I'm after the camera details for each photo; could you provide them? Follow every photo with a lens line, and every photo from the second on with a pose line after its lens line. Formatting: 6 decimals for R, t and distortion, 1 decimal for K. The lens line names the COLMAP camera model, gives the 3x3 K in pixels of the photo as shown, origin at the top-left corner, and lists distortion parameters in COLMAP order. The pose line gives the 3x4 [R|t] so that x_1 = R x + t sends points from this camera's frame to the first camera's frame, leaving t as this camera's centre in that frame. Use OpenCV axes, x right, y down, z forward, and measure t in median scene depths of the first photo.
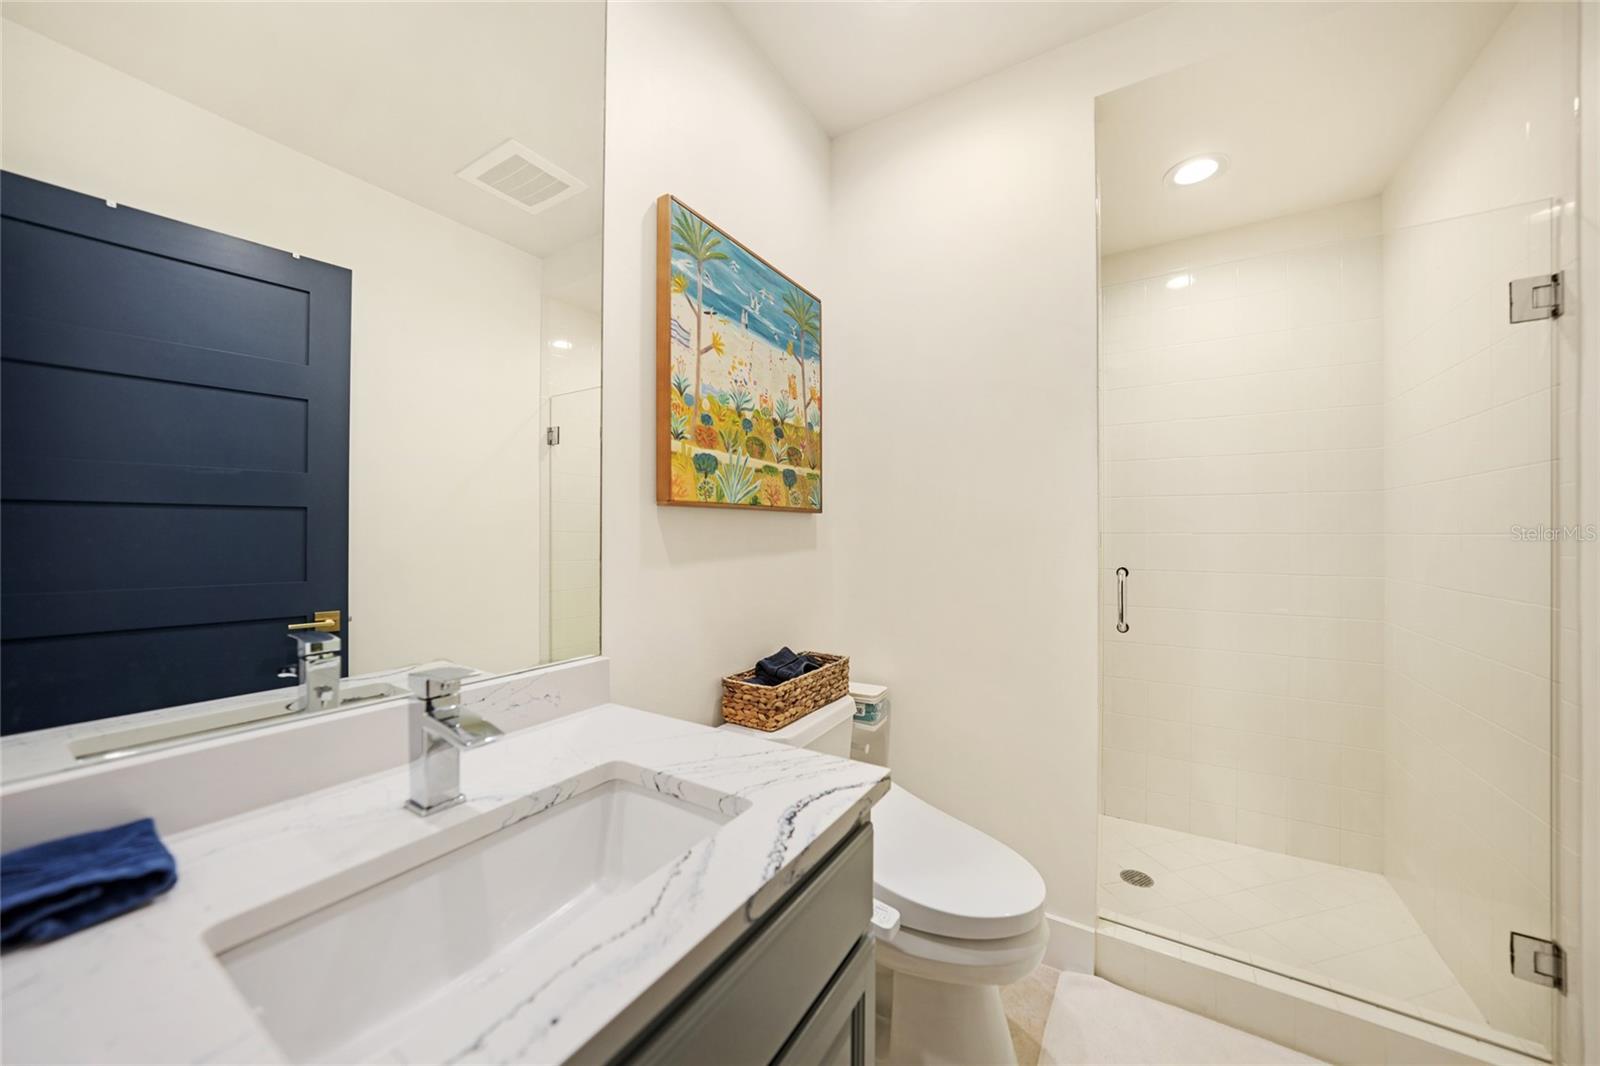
lens RADIAL K [[575.0, 0, 812.1], [0, 575.0, 531.6], [0, 0, 1]] dist [-0.017696, 0.000249]
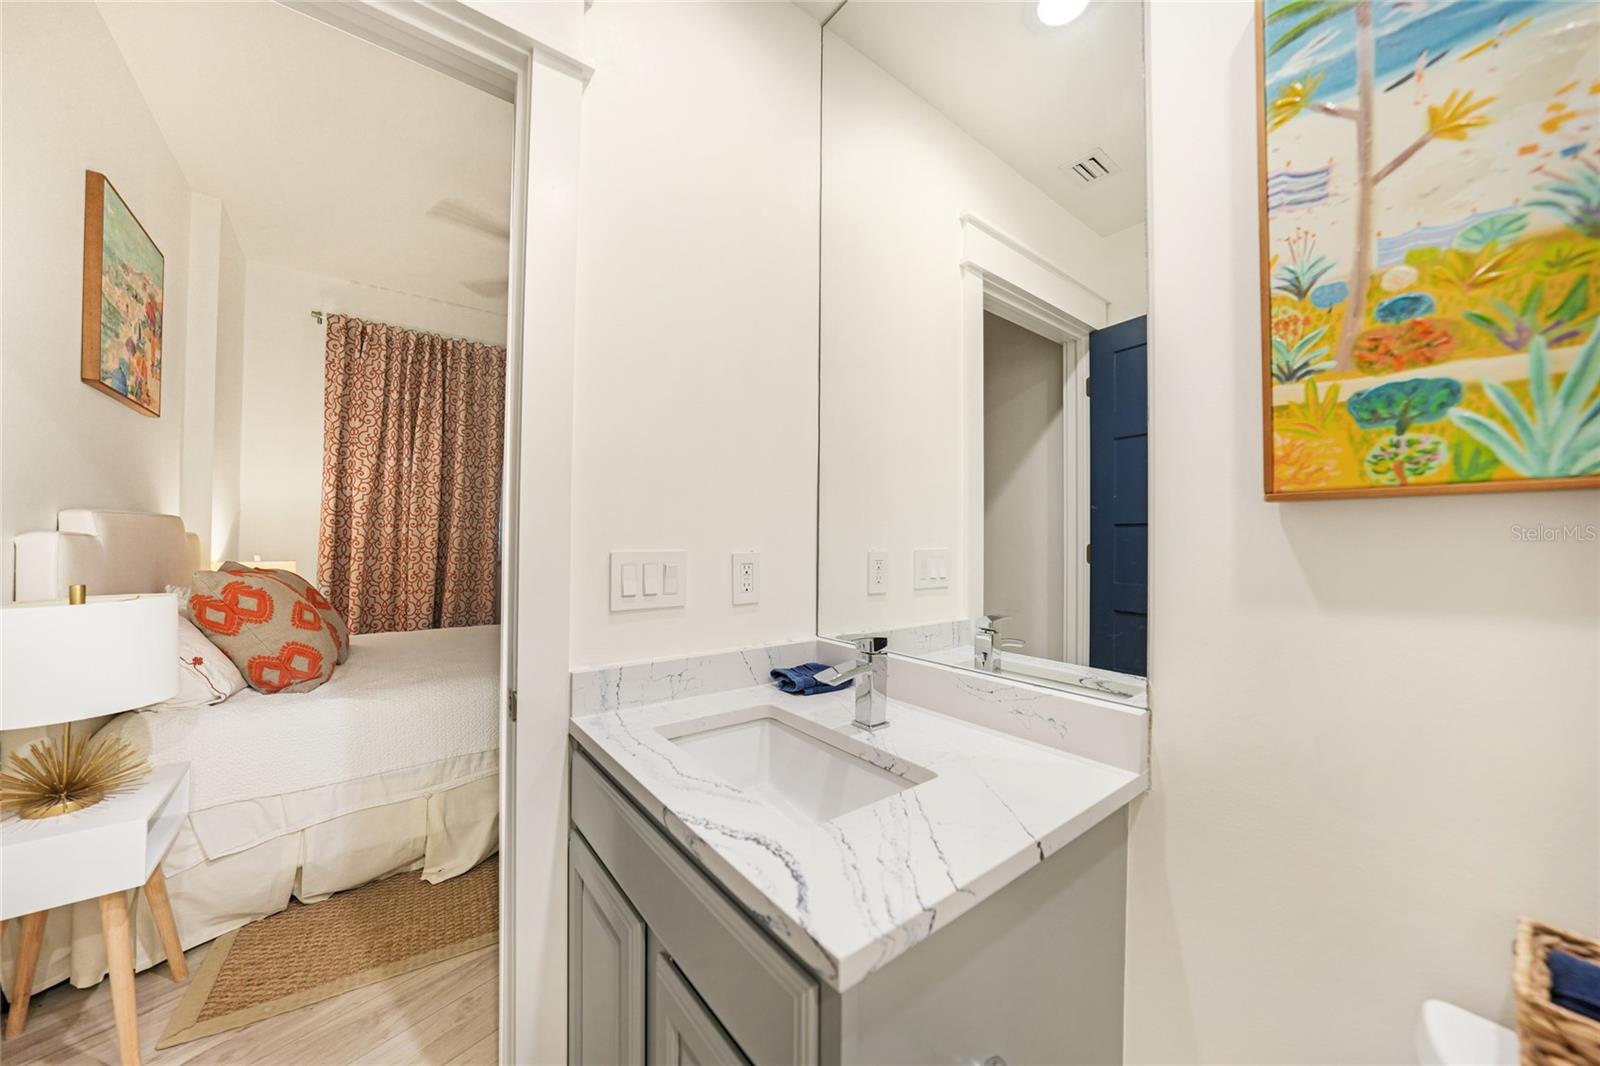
lens RADIAL K [[567.6, 0, 794.0], [0, 567.6, 531.1], [0, 0, 1]] dist [-0.031342, 0.006760]
pose [[-0.380035, -0.015099, -0.924849, 0.427452], [-0.002589, 0.999880, -0.015260, -0.006135], [0.924968, -0.003404, -0.380029, 0.732068]]
